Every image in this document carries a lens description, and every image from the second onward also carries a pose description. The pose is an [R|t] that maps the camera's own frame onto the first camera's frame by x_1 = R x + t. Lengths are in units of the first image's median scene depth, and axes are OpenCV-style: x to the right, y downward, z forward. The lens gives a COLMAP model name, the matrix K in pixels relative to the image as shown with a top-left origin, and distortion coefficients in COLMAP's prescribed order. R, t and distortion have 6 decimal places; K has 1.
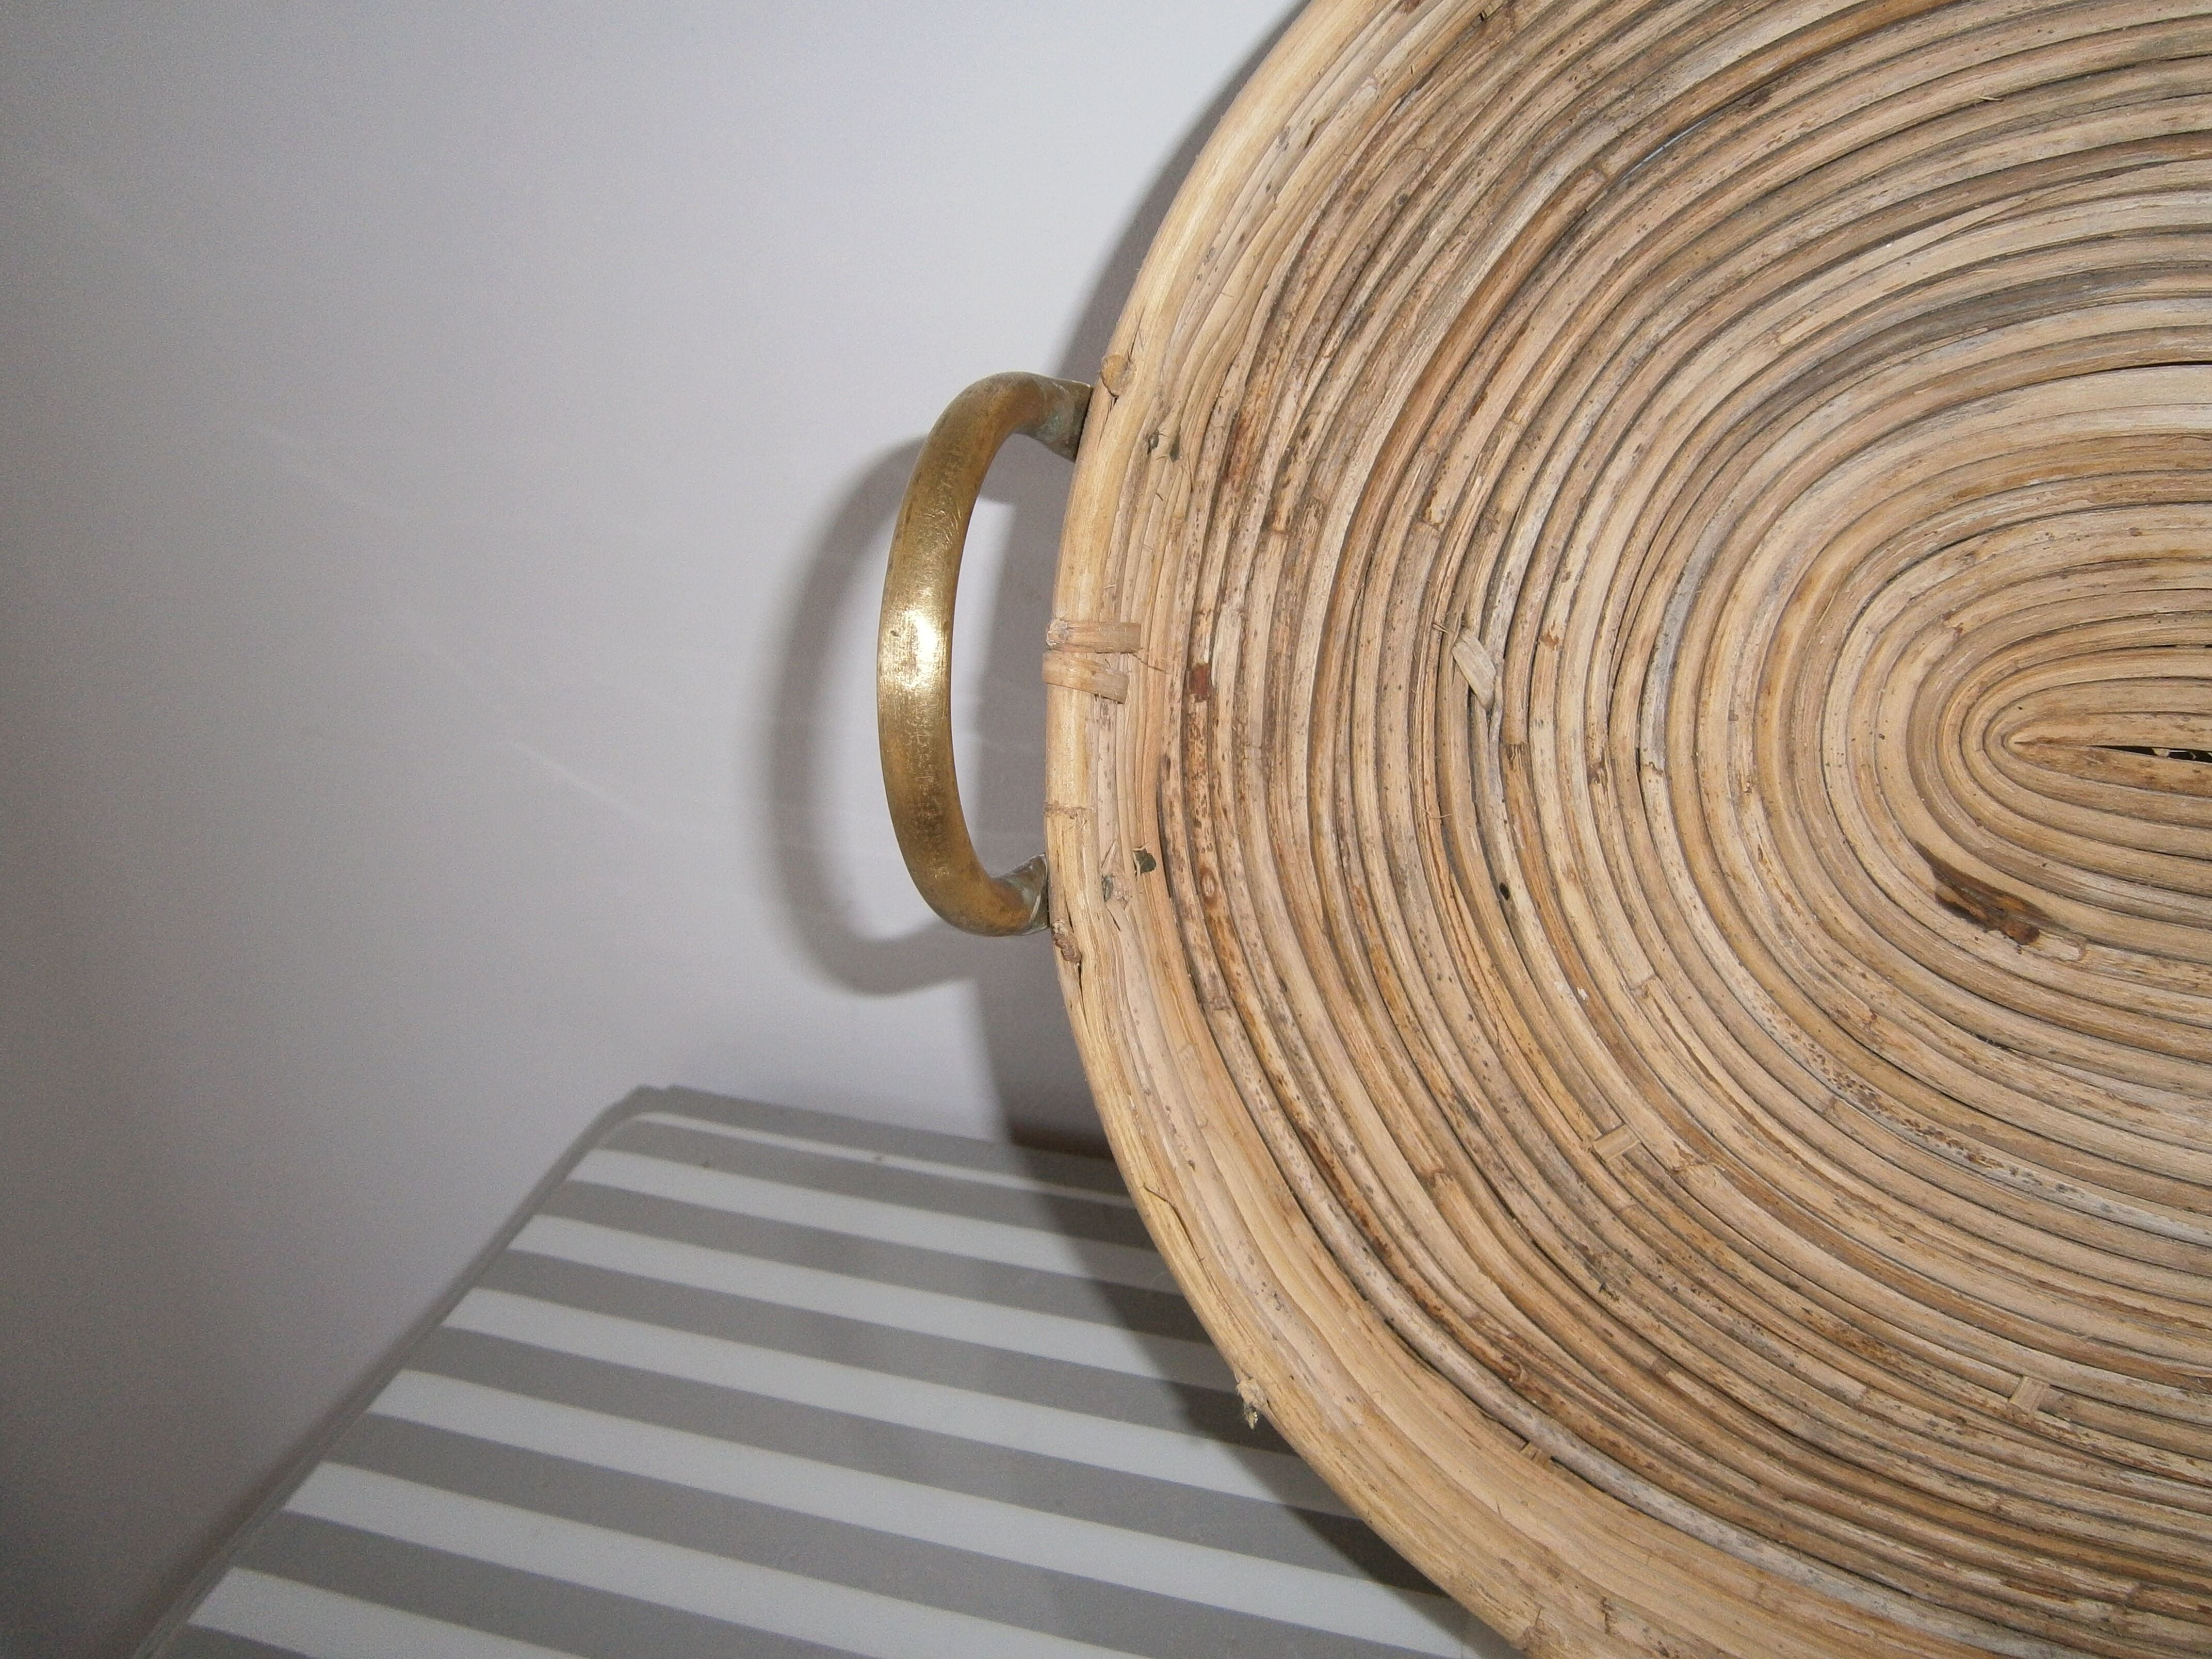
lens RADIAL K [[1725.9, 0, 1105.4], [0, 1725.9, 798.6], [0, 0, 1]] dist [-0.063461, 0.070619]
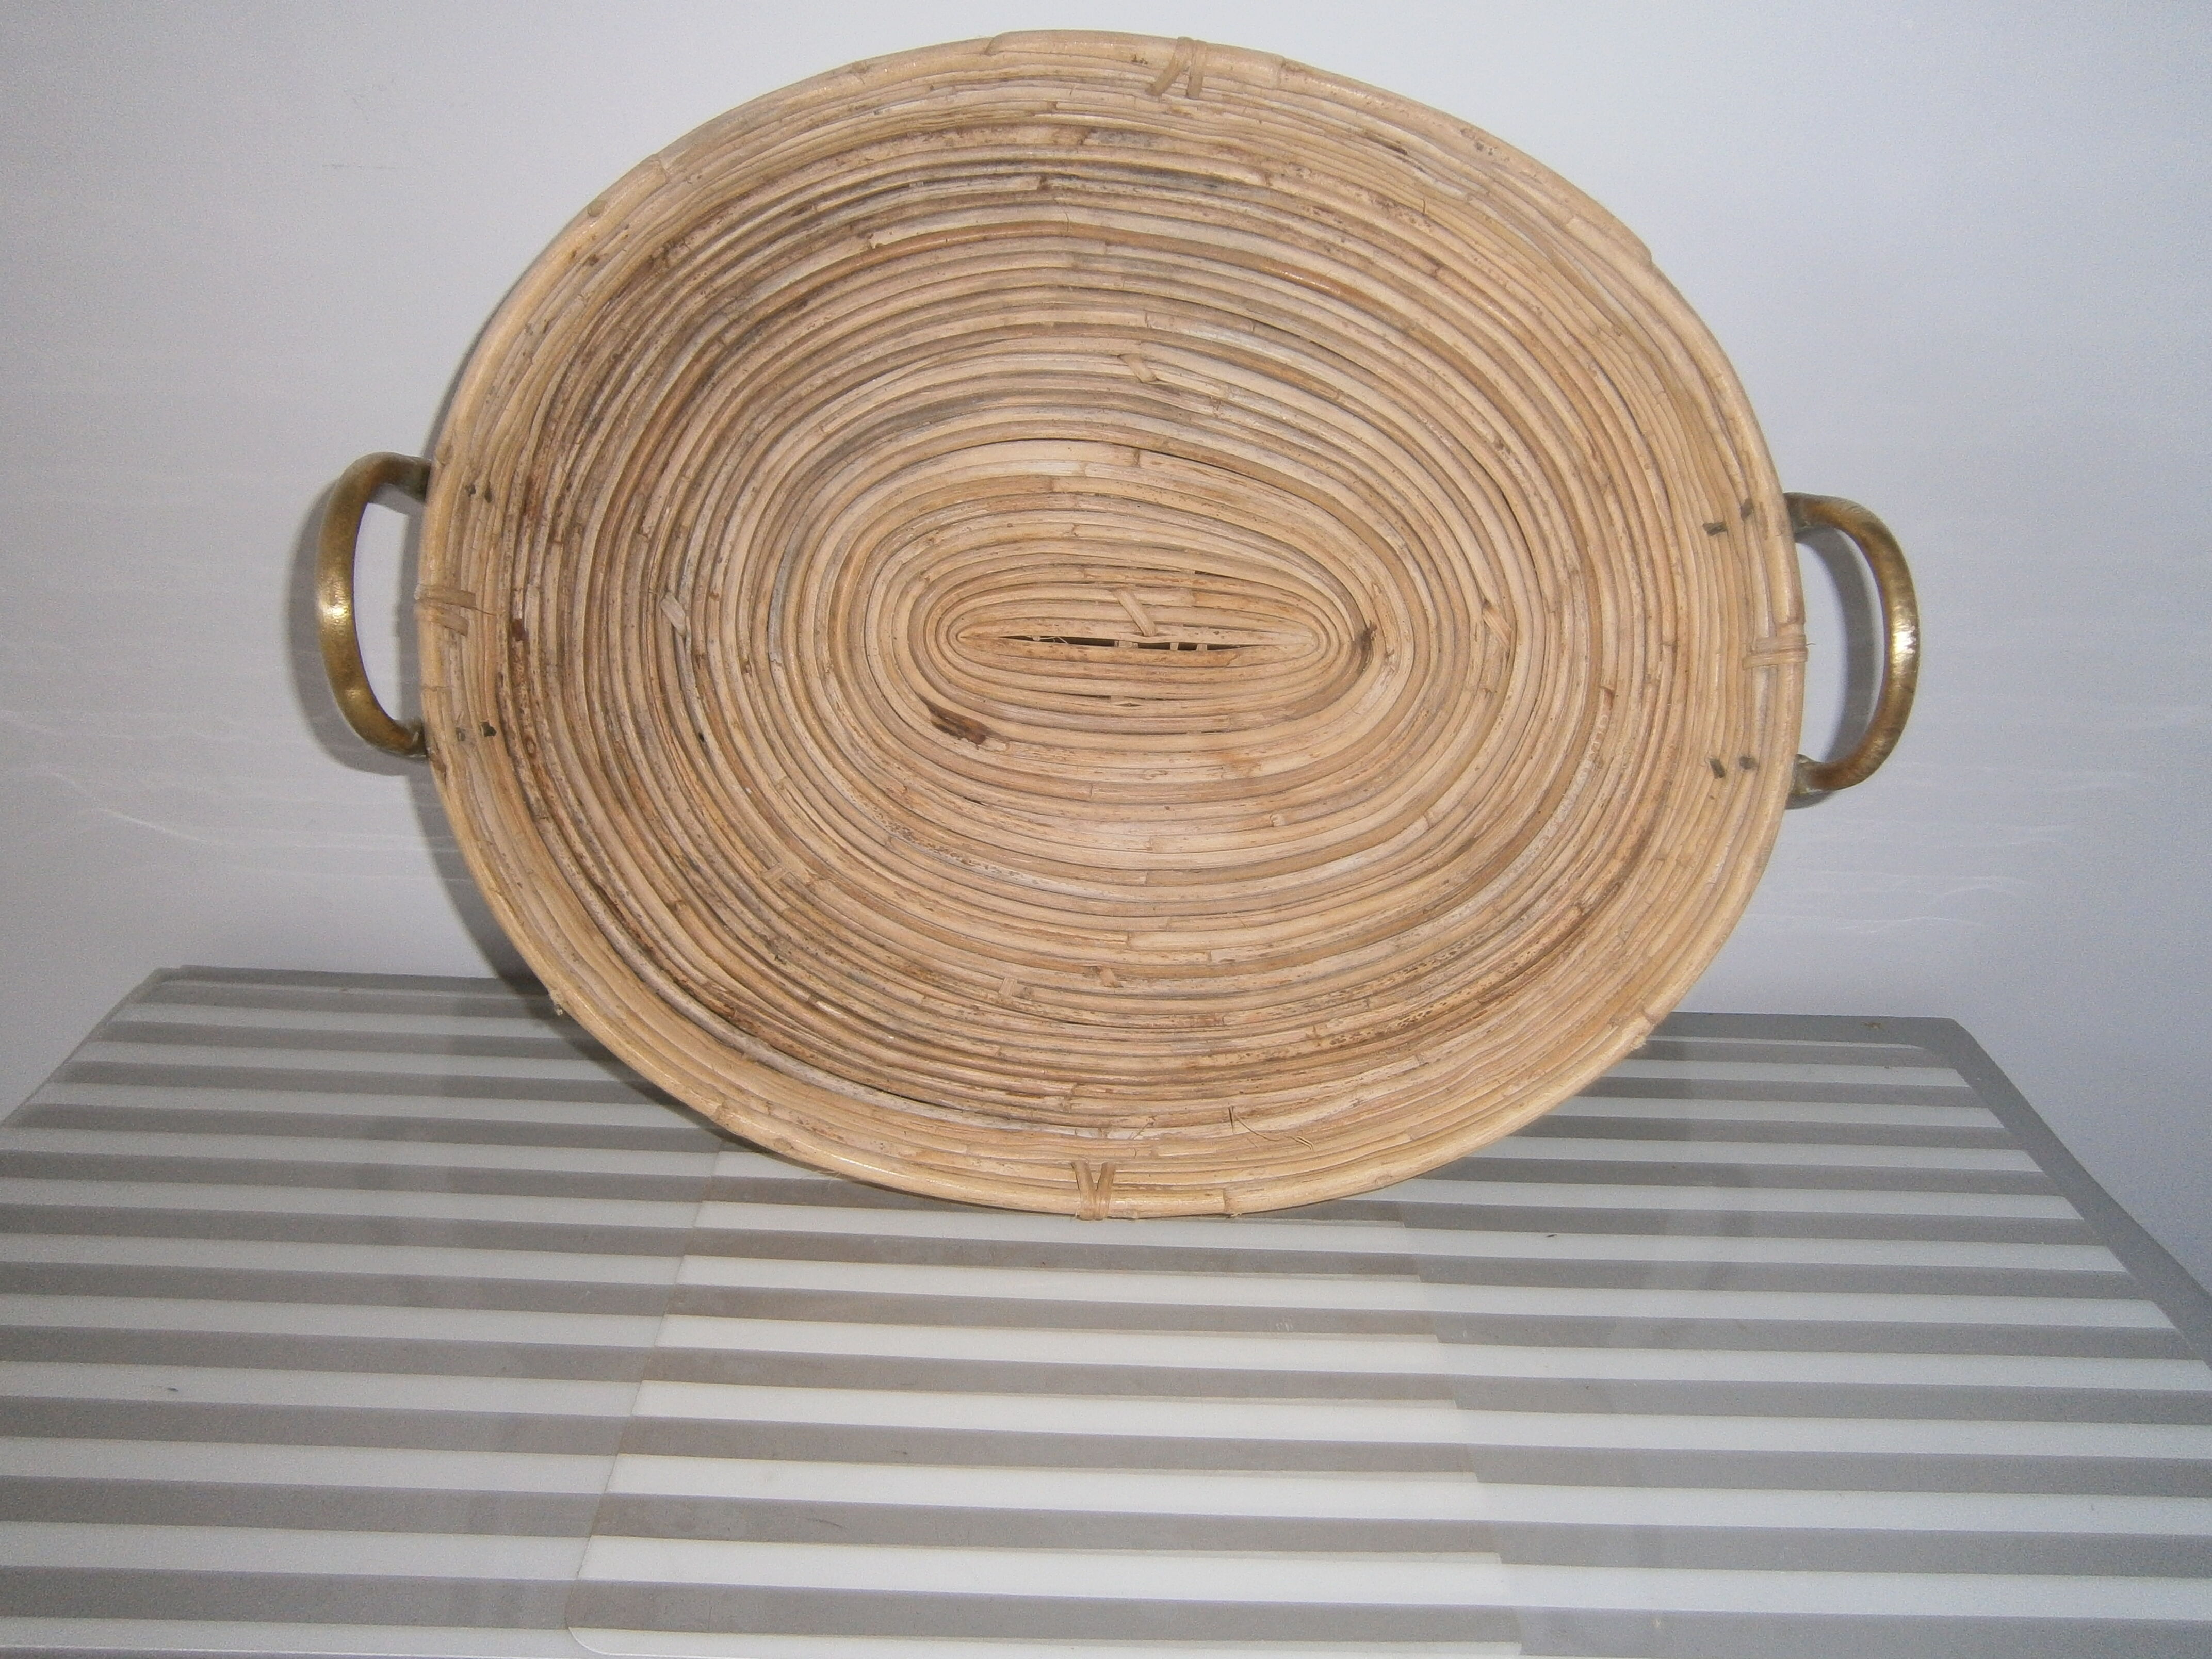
lens RADIAL K [[1725.9, 0, 1105.4], [0, 1725.9, 798.6], [0, 0, 1]] dist [-0.063461, 0.070619]
pose [[0.955868, -0.064619, 0.286602, 0.119123], [0.080087, 0.995879, -0.042567, 0.231191], [-0.282671, 0.063642, 0.957103, -0.839705]]
